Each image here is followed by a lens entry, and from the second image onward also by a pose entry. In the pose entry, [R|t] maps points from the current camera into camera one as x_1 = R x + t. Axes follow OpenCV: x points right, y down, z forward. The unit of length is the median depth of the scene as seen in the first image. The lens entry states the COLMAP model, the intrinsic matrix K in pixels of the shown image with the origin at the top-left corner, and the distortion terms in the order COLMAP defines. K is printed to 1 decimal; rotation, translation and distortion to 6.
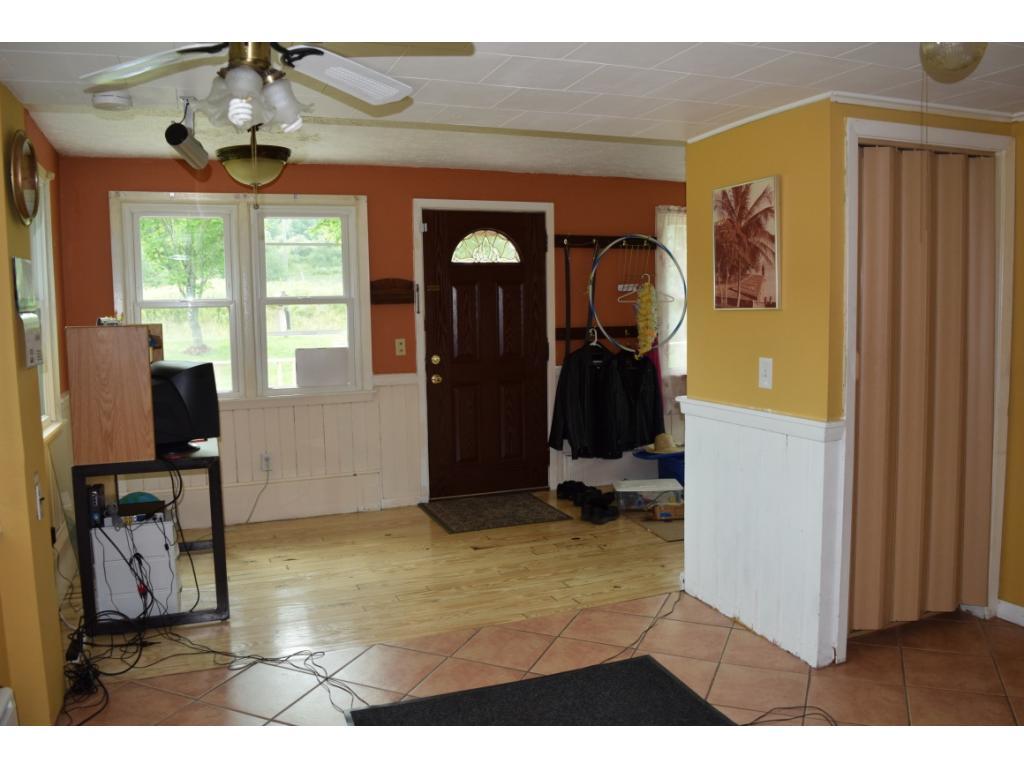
lens RADIAL K [[810.4, 0, 514.1], [0, 810.4, 379.4], [0, 0, 1]] dist [-0.097165, 0.021701]
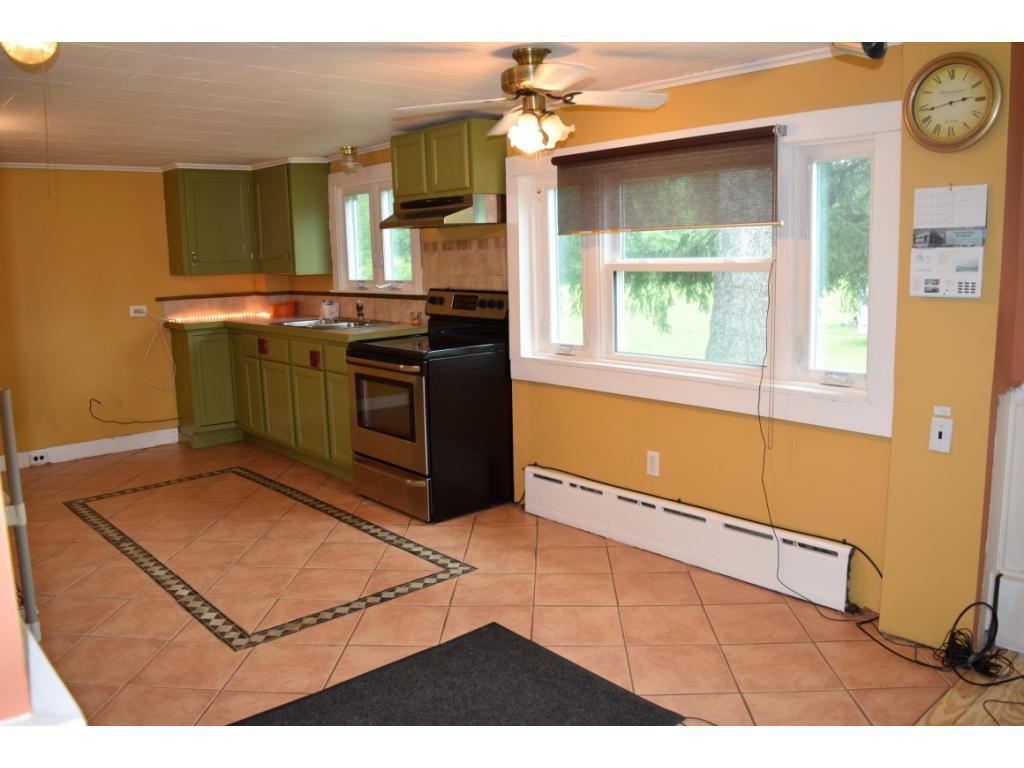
lens RADIAL K [[810.4, 0, 517.9], [0, 810.4, 380.4], [0, 0, 1]] dist [-0.097165, 0.021701]
pose [[-0.938084, 0.087526, -0.335167, 0.113492], [0.005187, 0.970994, 0.239048, -0.077860], [0.346368, 0.222509, -0.911328, 0.875783]]
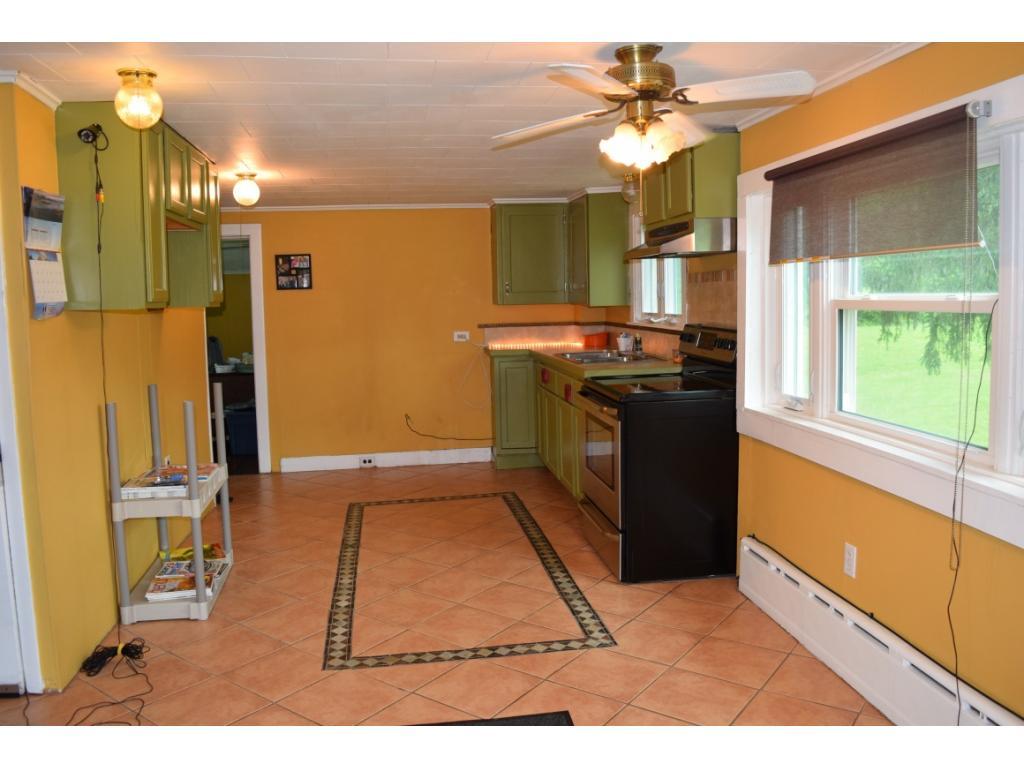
lens RADIAL K [[810.4, 0, 511.7], [0, 810.4, 382.6], [0, 0, 1]] dist [-0.097165, 0.021701]
pose [[-0.972492, 0.011707, 0.232643, -0.139832], [0.057015, 0.980320, 0.189005, -0.067765], [-0.225852, 0.197070, -0.954020, 0.822920]]
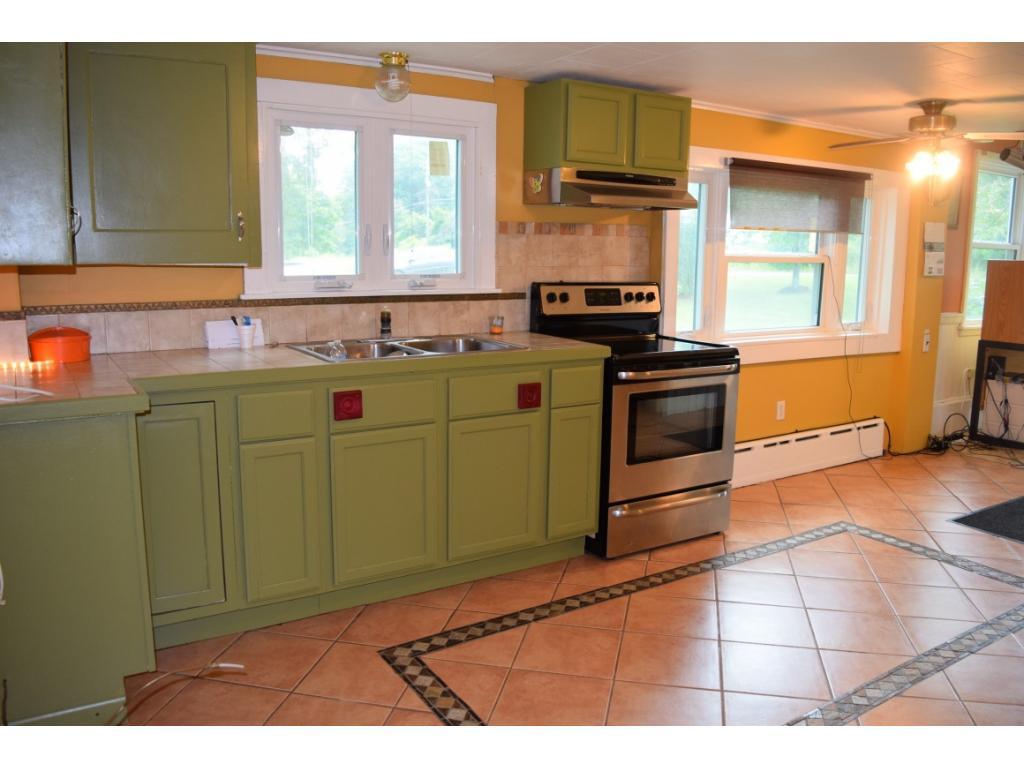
lens RADIAL K [[810.4, 0, 509.2], [0, 810.4, 380.5], [0, 0, 1]] dist [-0.097165, 0.021701]
pose [[0.180952, 0.172534, -0.968240, 0.608218], [-0.099993, 0.982618, 0.156408, 0.020080], [0.978395, 0.068515, 0.195059, -0.226624]]
